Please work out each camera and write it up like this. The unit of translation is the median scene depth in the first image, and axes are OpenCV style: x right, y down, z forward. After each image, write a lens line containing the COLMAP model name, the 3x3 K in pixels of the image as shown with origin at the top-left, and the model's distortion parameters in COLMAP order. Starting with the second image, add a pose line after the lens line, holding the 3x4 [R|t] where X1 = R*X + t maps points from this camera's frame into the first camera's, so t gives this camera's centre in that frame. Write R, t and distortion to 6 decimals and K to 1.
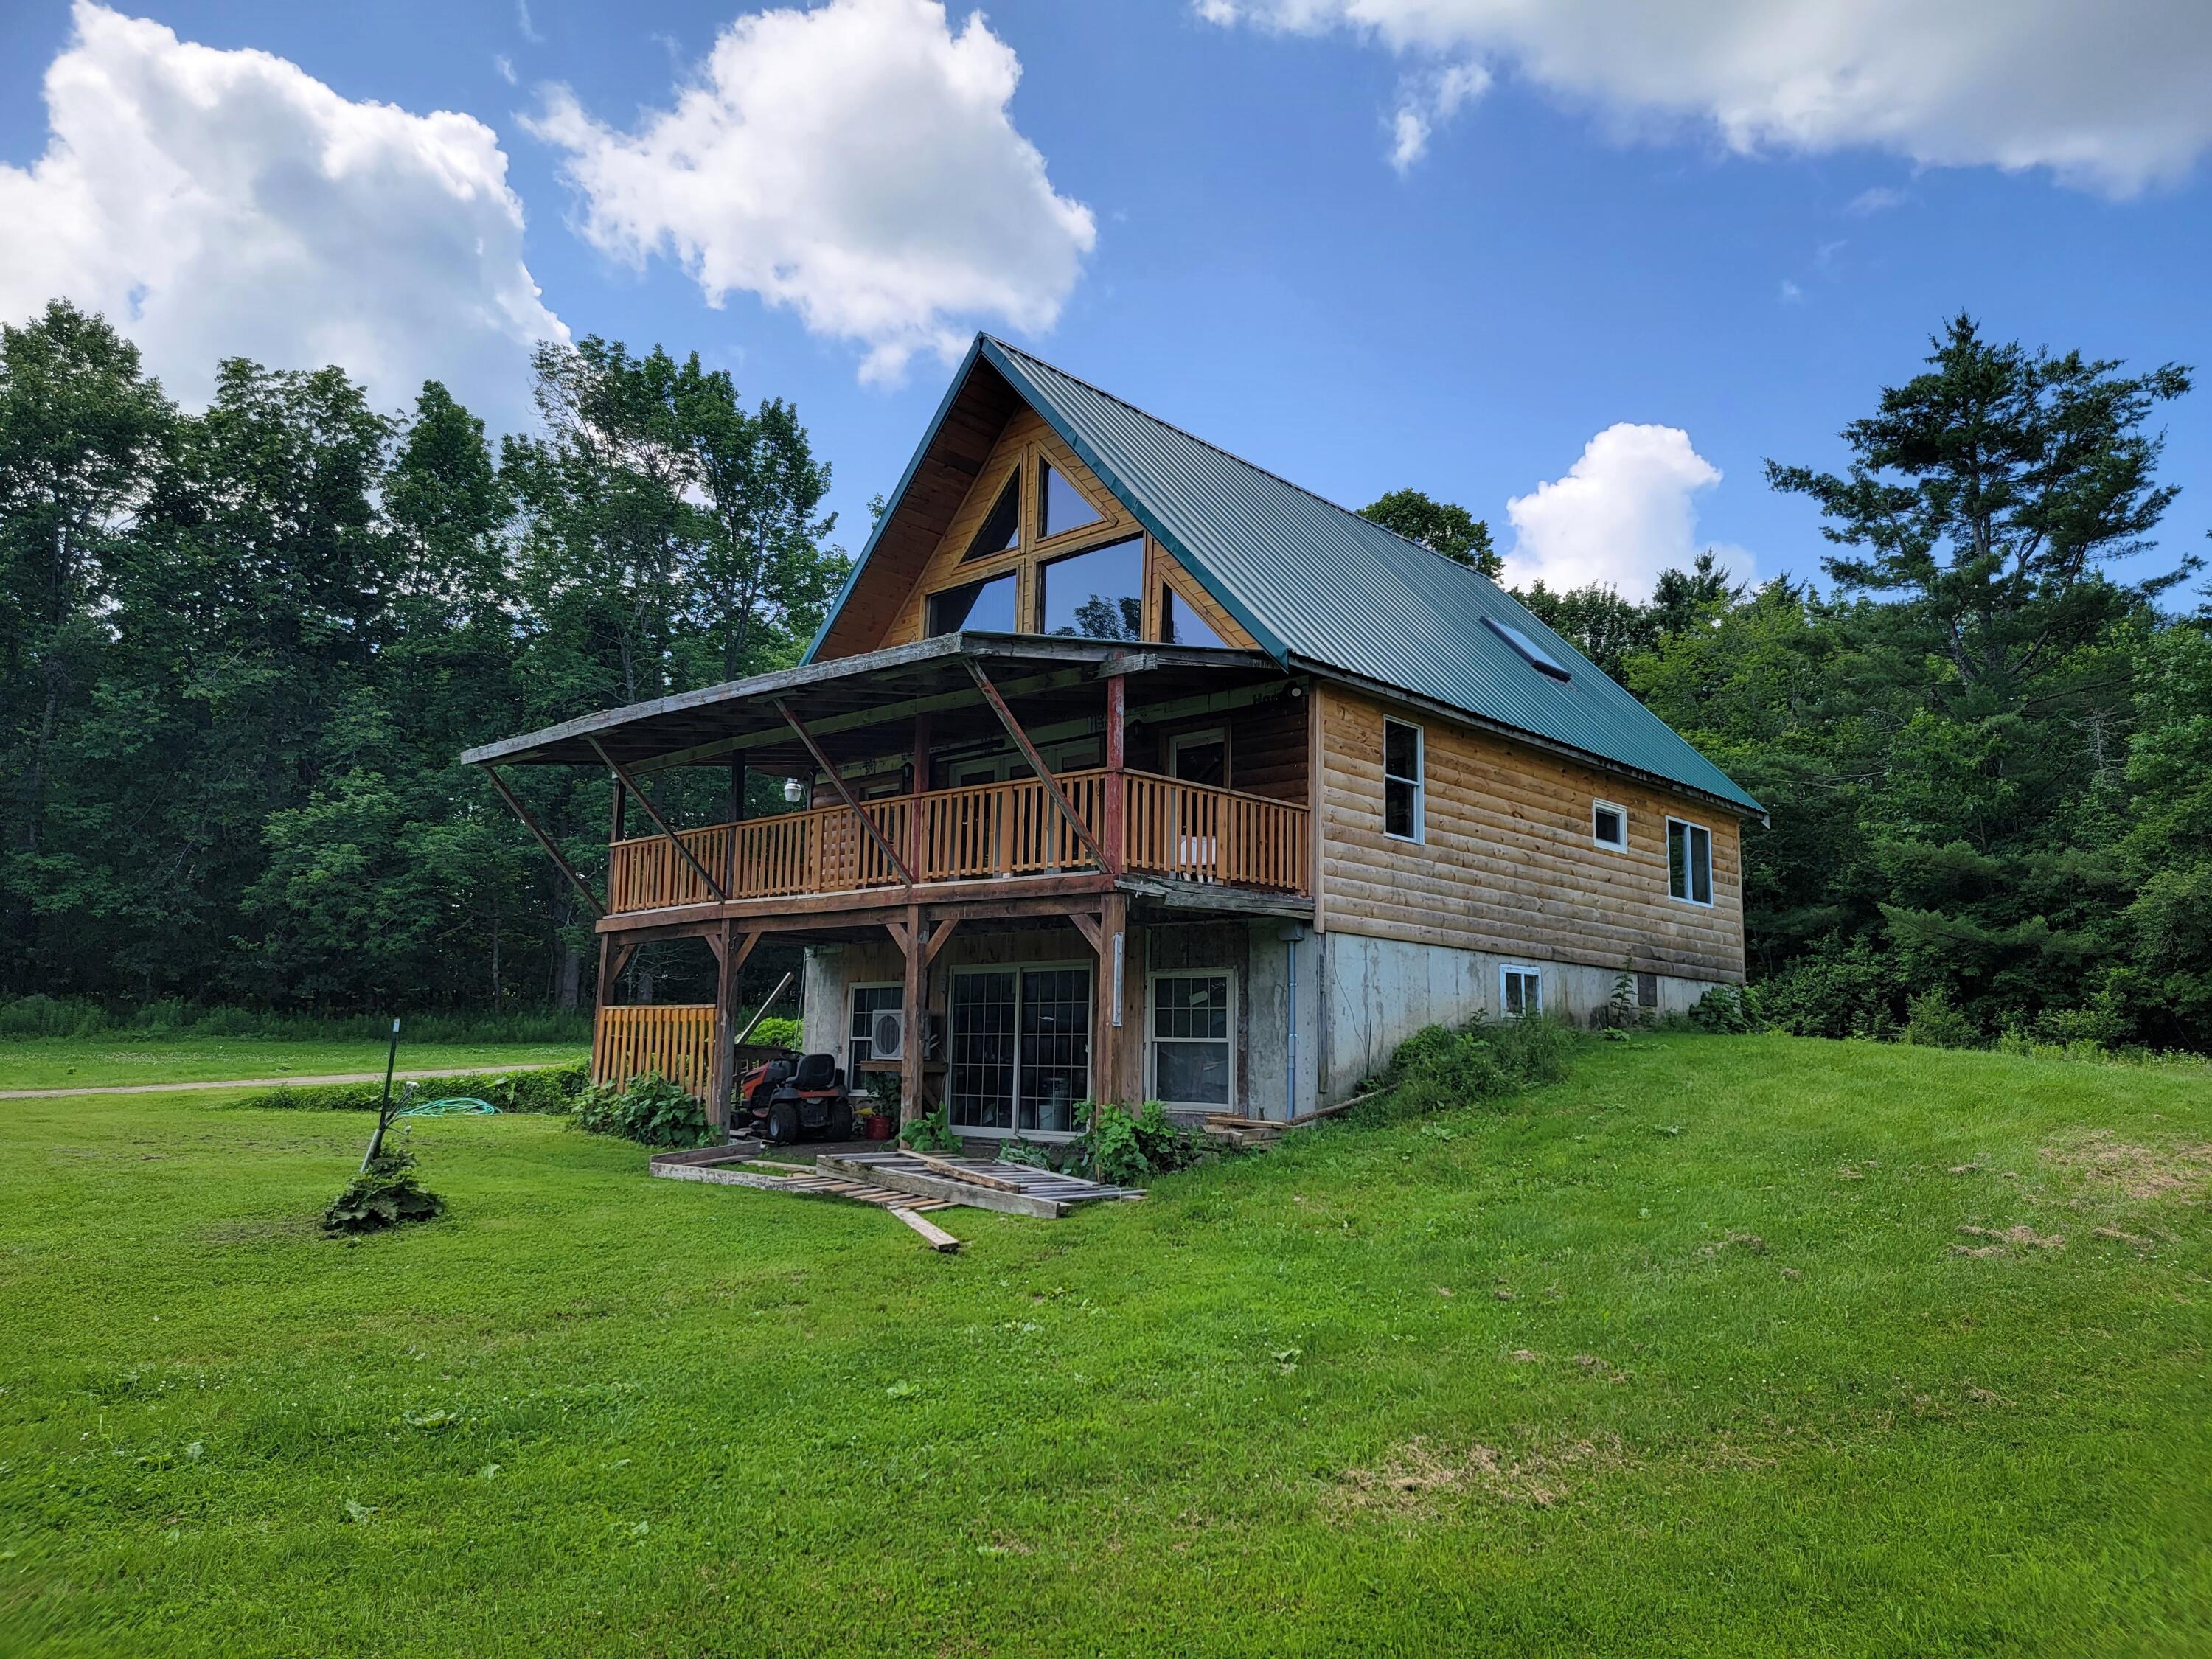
lens RADIAL K [[1532.9, 0, 1103.3], [0, 1532.9, 827.4], [0, 0, 1]] dist [-0.001904, -0.001879]
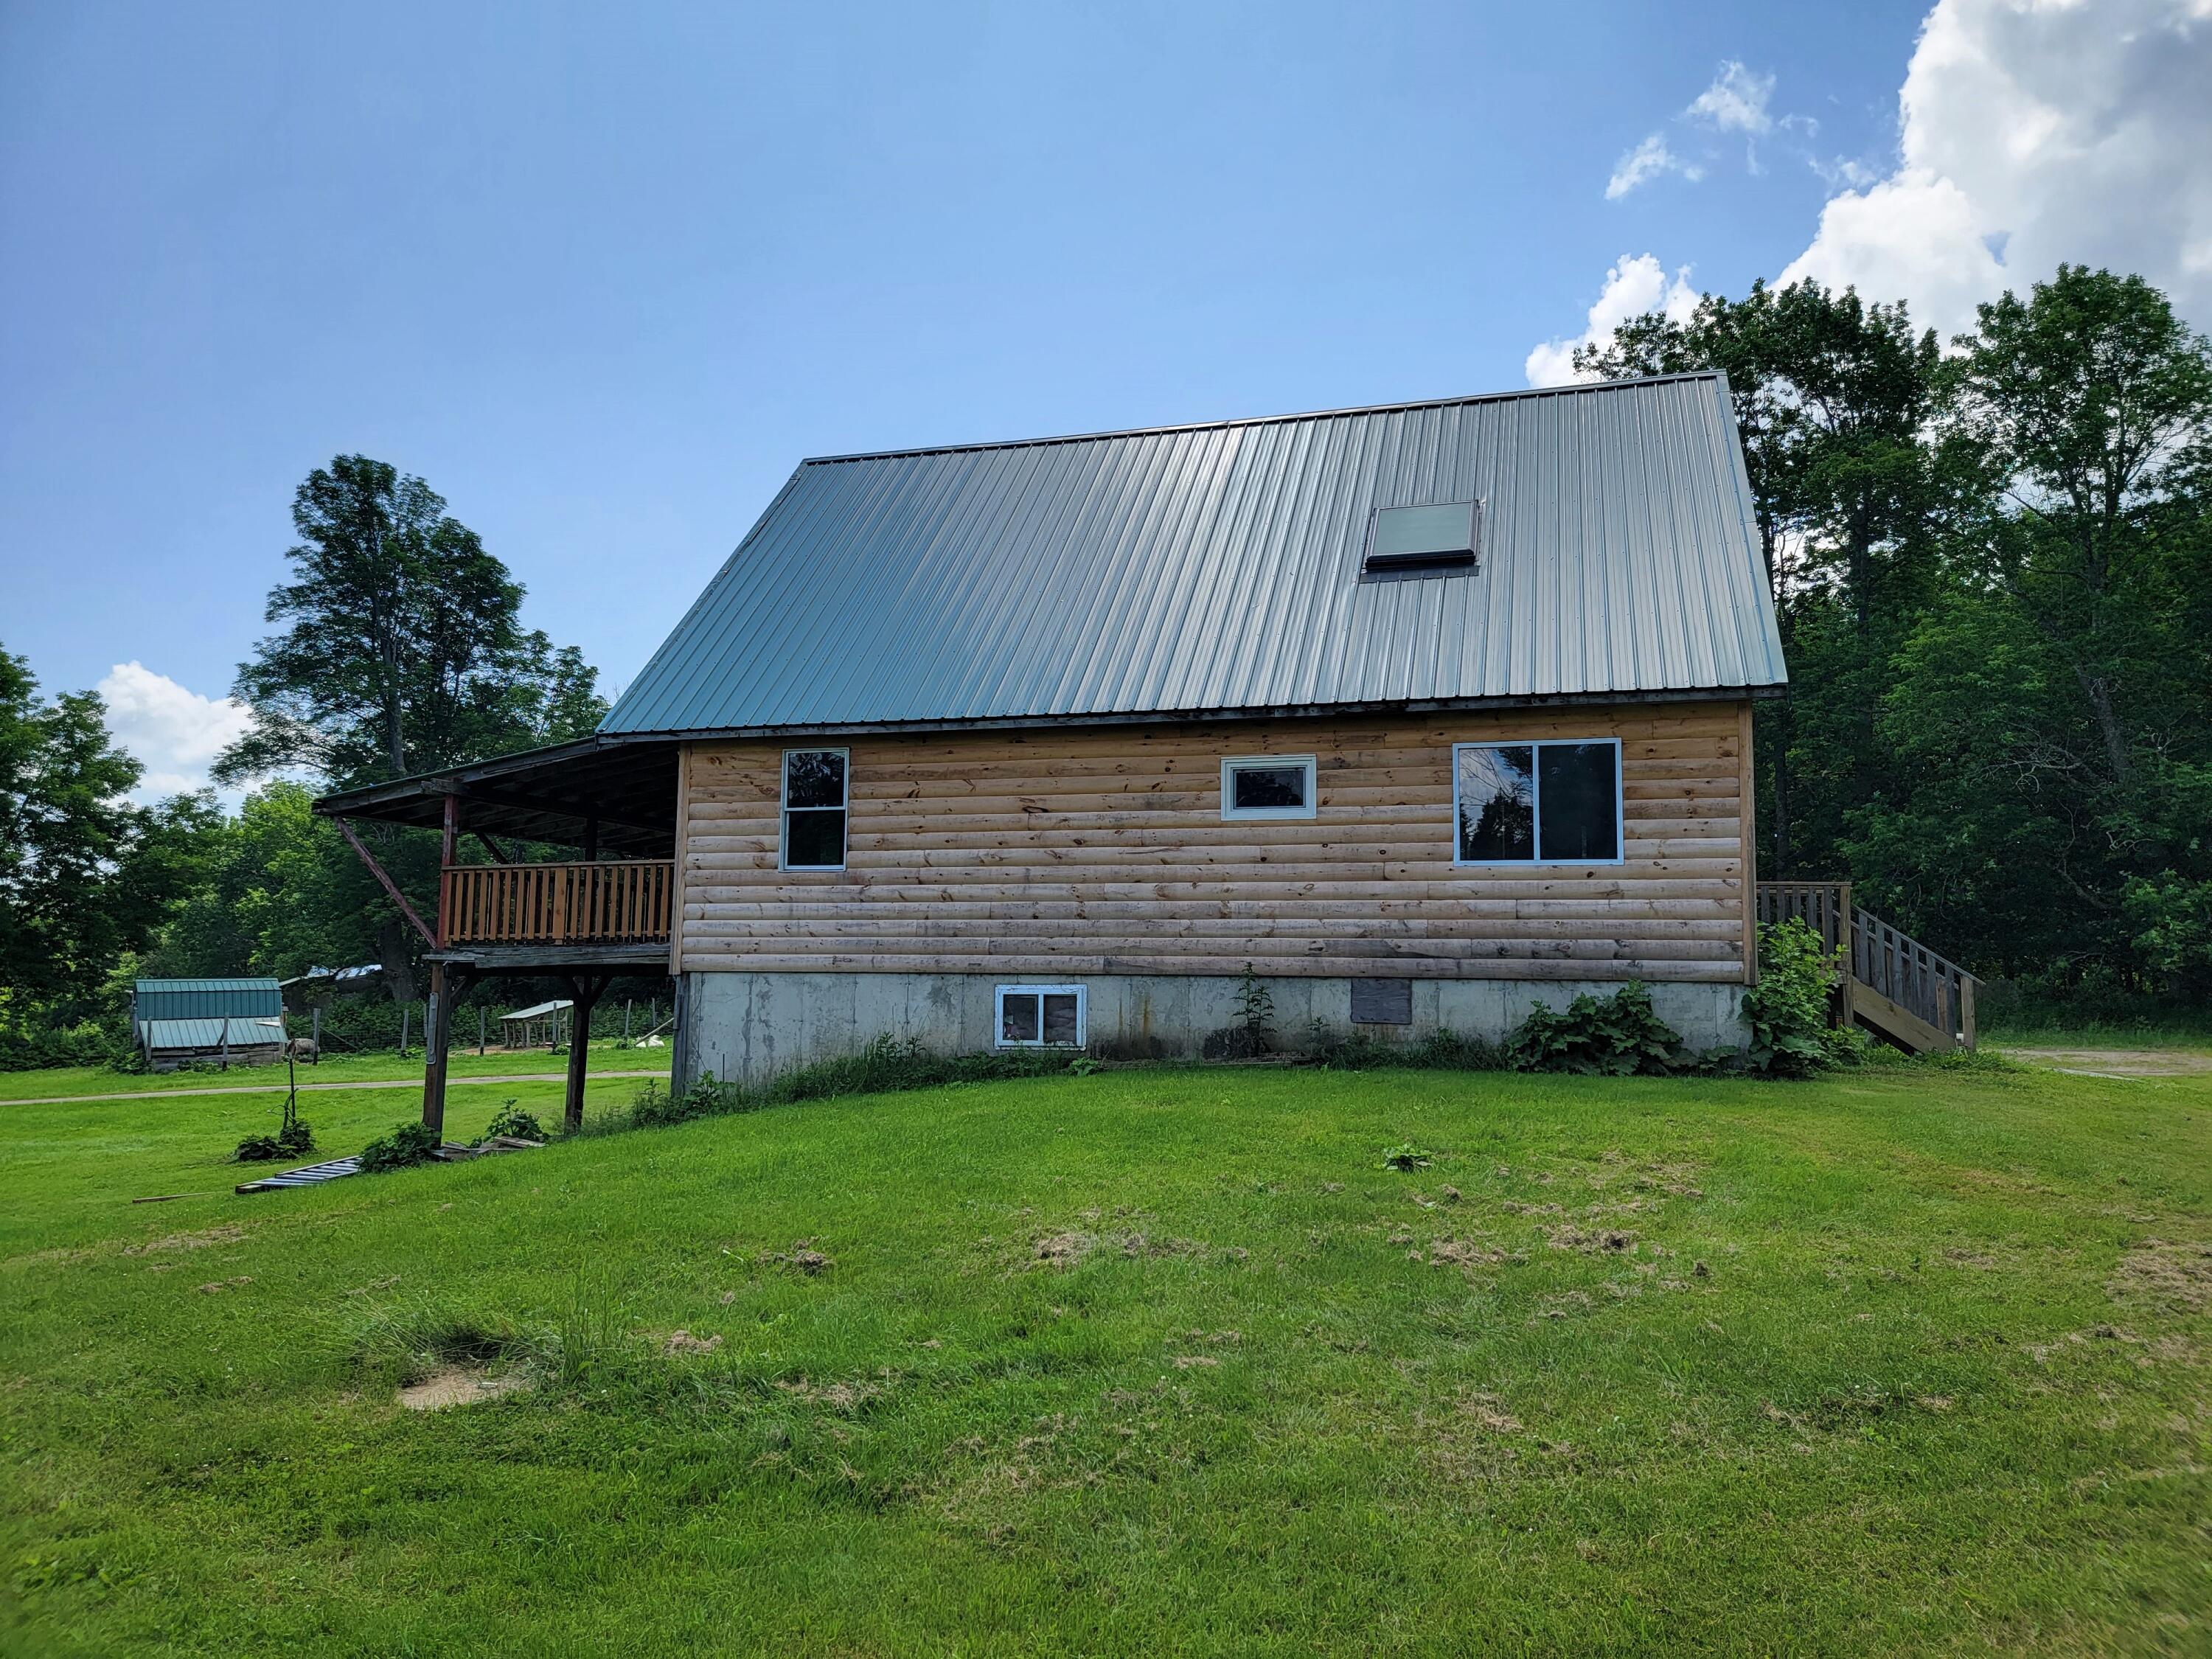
lens RADIAL K [[1532.9, 0, 1105.2], [0, 1532.9, 828.2], [0, 0, 1]] dist [-0.001904, -0.001879]
pose [[0.480778, -0.123287, -0.868132, 1.131524], [0.128911, 0.989246, -0.069095, 0.072888], [0.867314, -0.078693, 0.491501, 0.668343]]
